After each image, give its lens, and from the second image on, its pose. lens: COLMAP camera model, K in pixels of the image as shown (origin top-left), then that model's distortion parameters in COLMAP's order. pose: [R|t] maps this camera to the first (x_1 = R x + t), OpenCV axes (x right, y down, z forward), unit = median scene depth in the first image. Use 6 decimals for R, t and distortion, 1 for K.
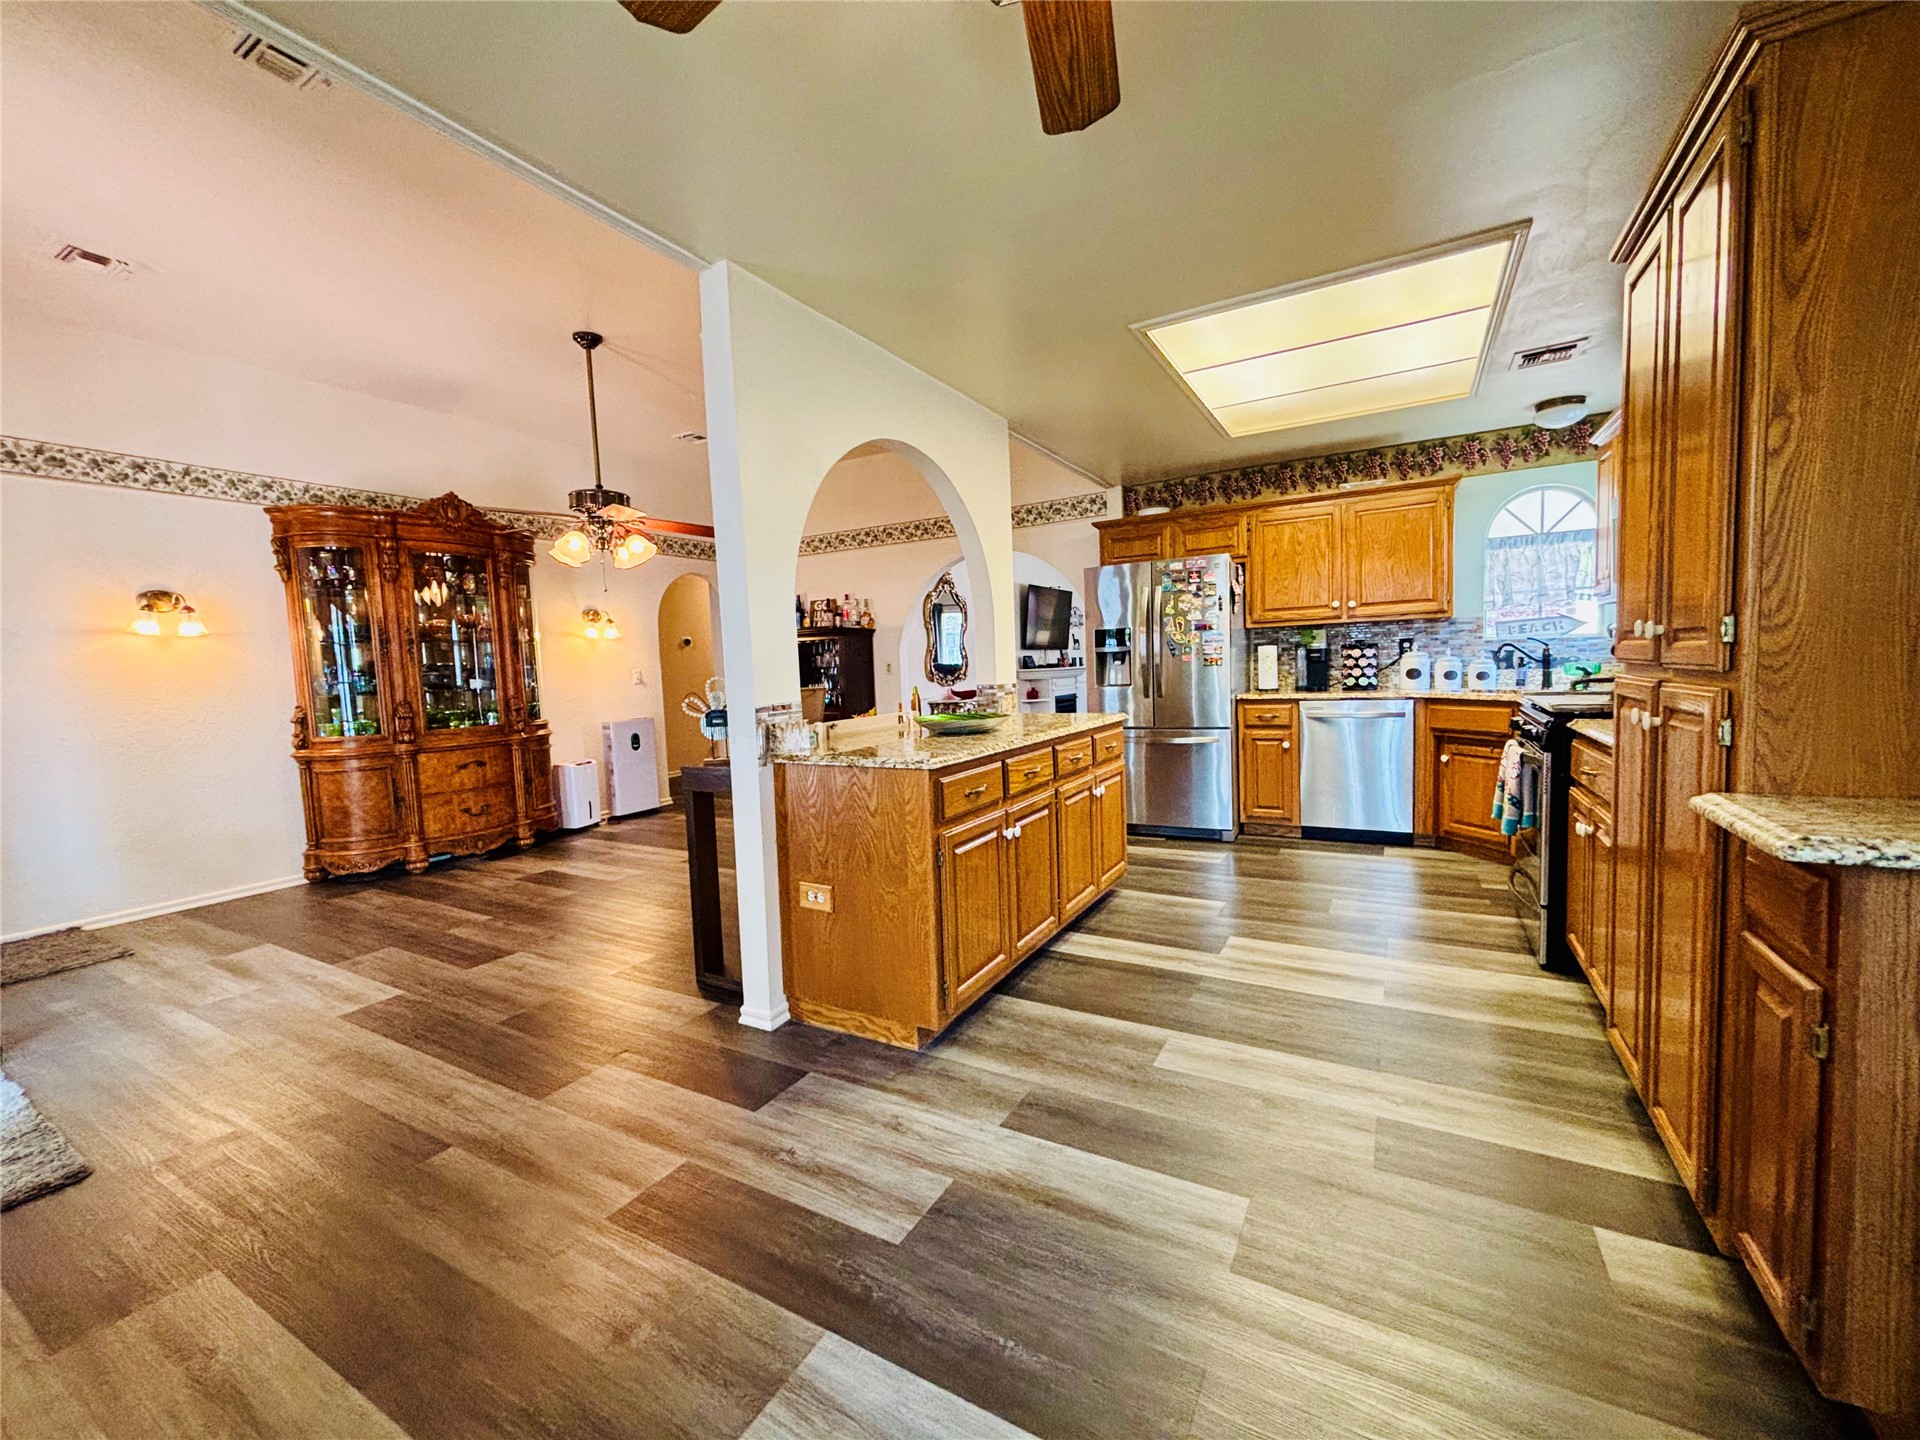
lens RADIAL K [[777.8, 0, 967.6], [0, 777.8, 718.3], [0, 0, 1]] dist [-0.001088, 0.001105]
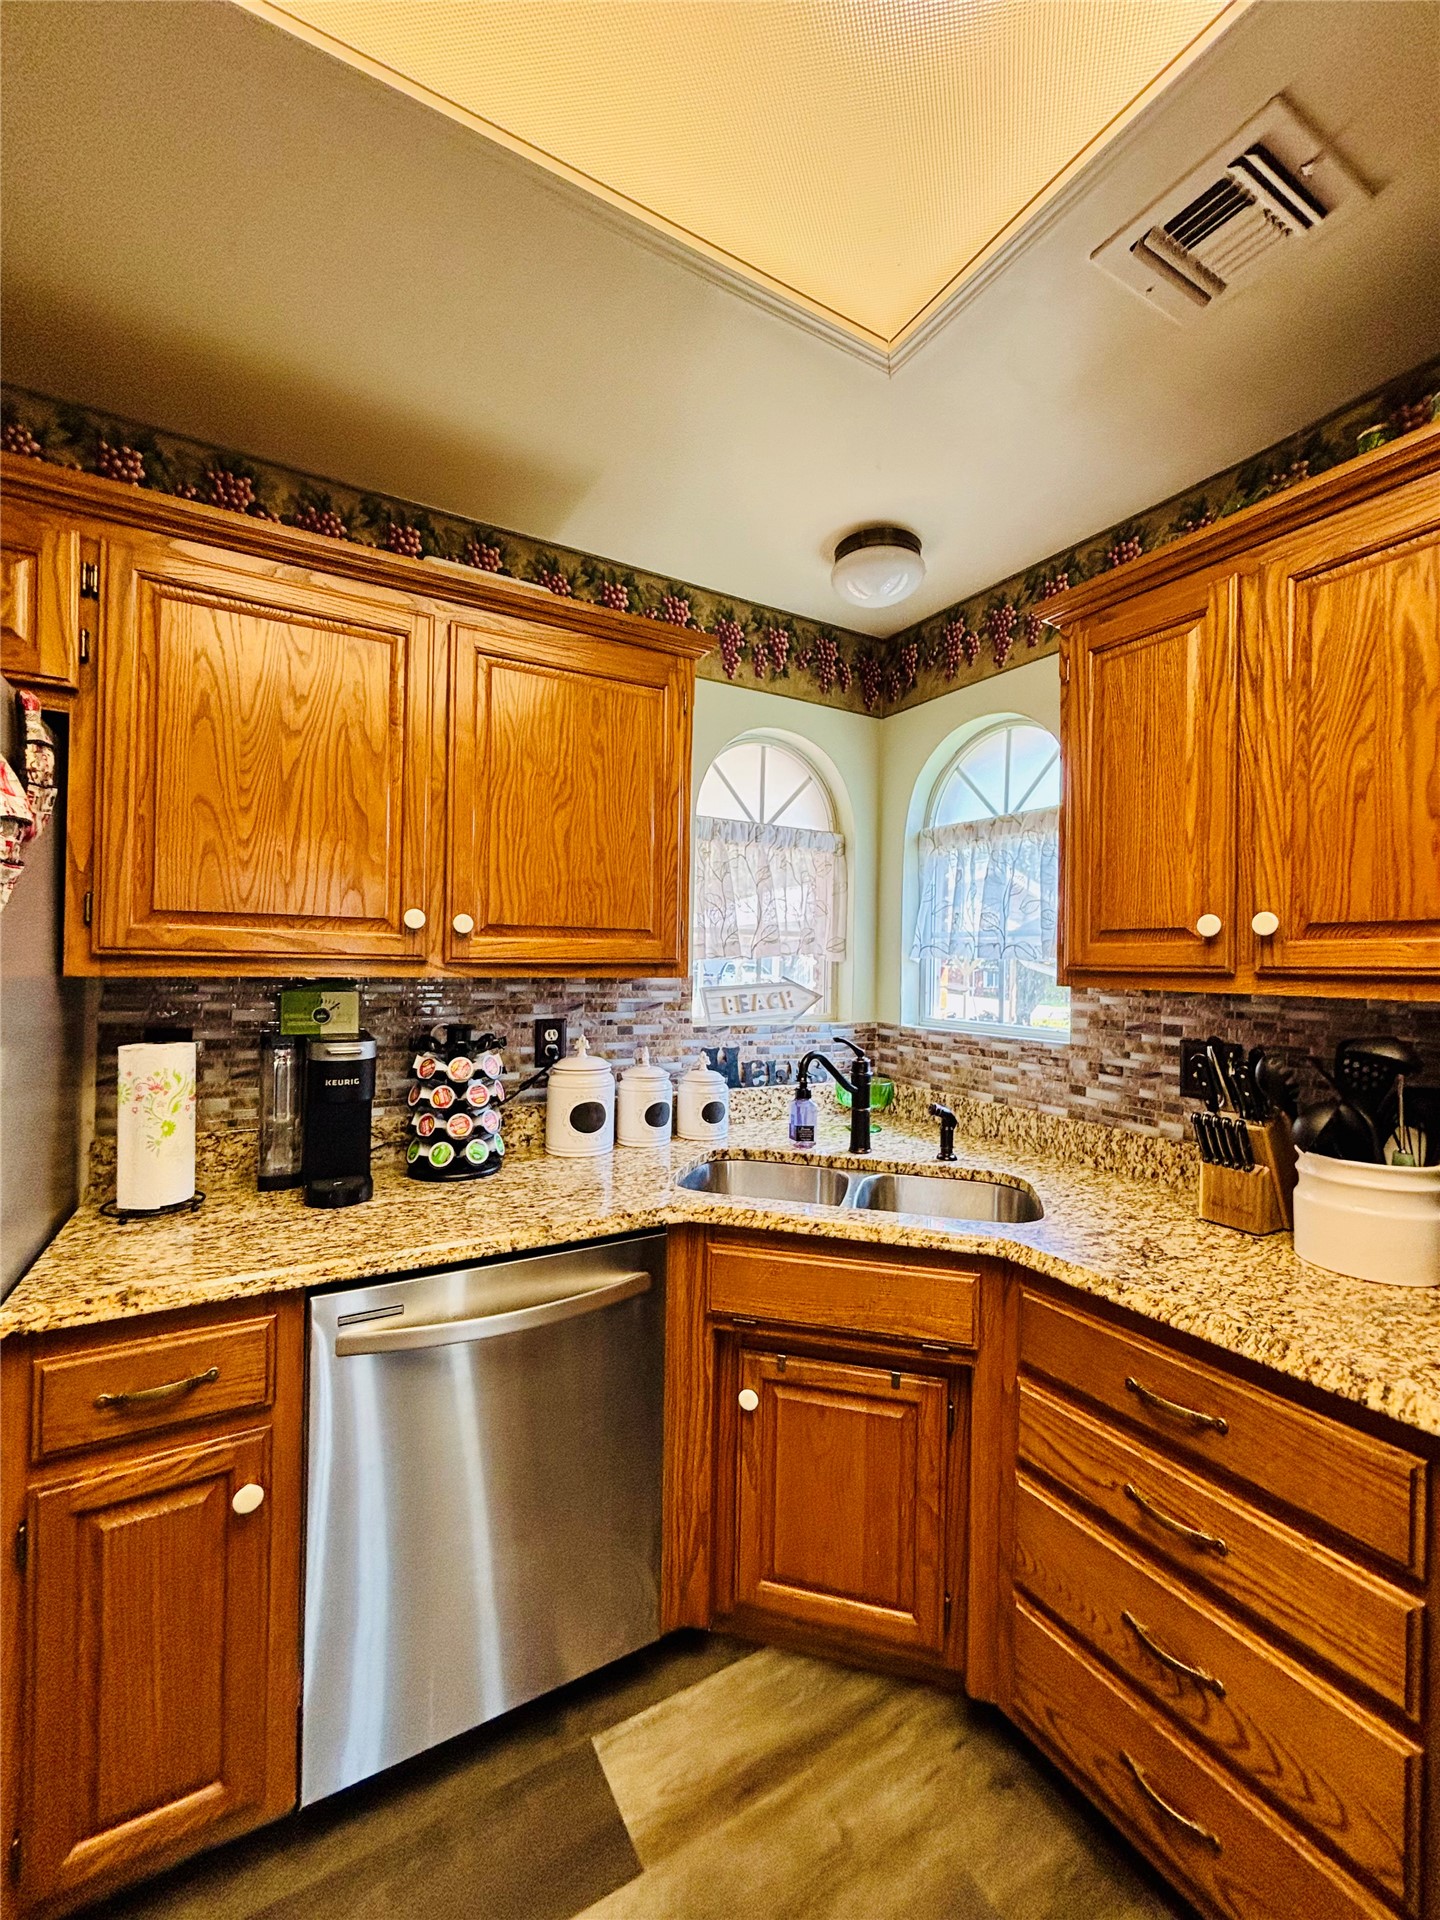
lens RADIAL K [[777.8, 0, 714.4], [0, 777.8, 954.3], [0, 0, 1]] dist [-0.001088, 0.001105]
pose [[0.514567, 0.057558, 0.855516, 0.270717], [0.021556, 0.996561, -0.080013, -0.105551], [-0.857179, 0.059614, 0.511557, 0.743740]]
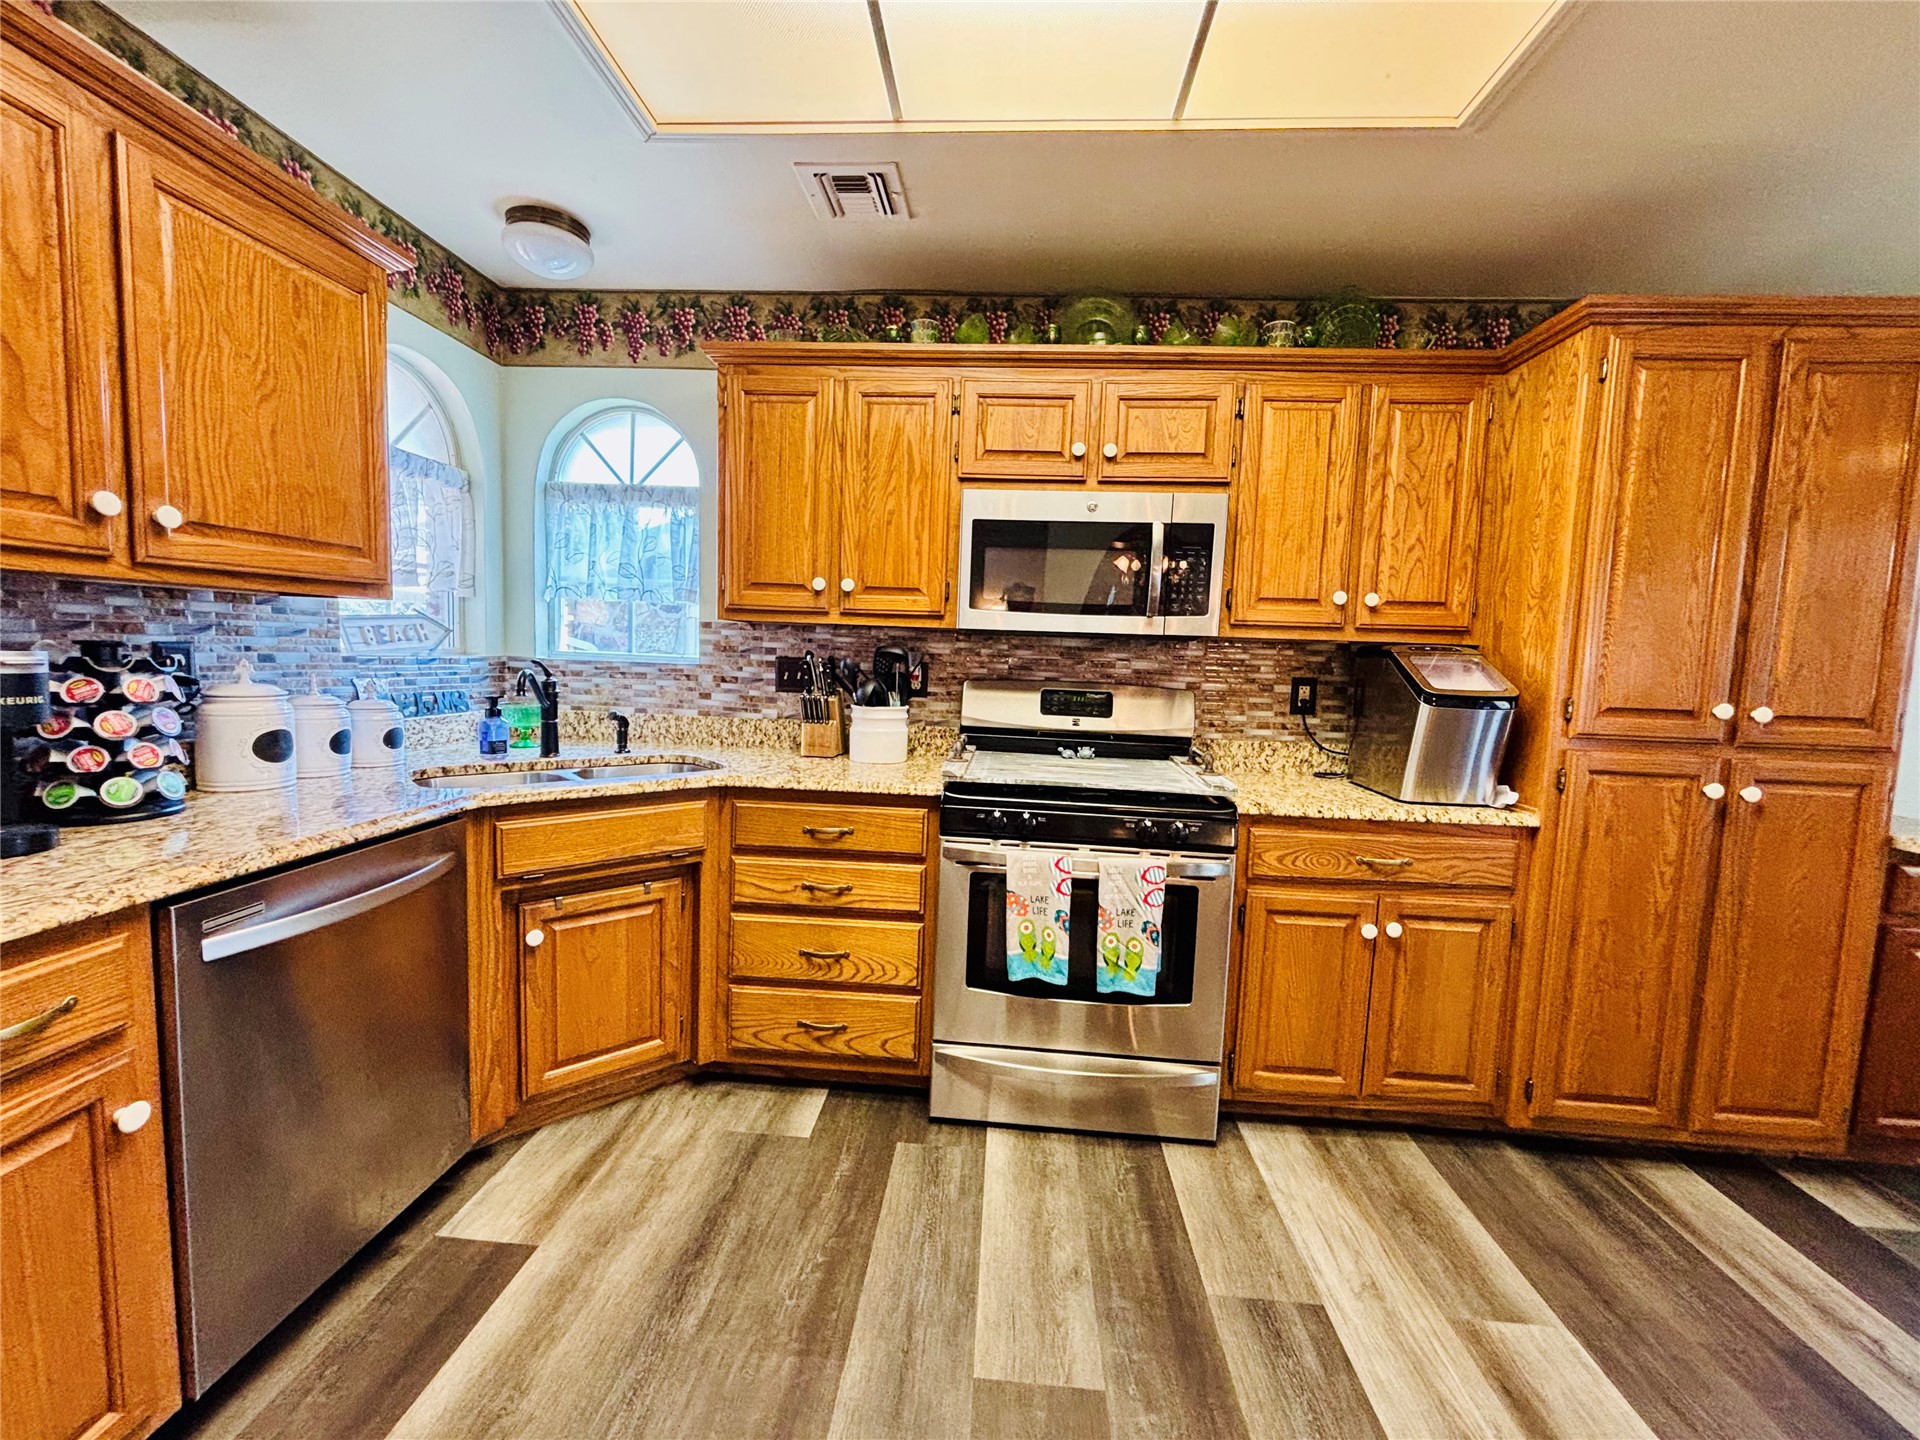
lens RADIAL K [[777.8, 0, 967.0], [0, 777.8, 716.1], [0, 0, 1]] dist [-0.001088, 0.001105]
pose [[-0.430041, -0.051651, 0.901331, 0.115543], [0.042019, 0.996135, 0.077132, -0.084990], [-0.901831, 0.071043, -0.426208, 0.864106]]
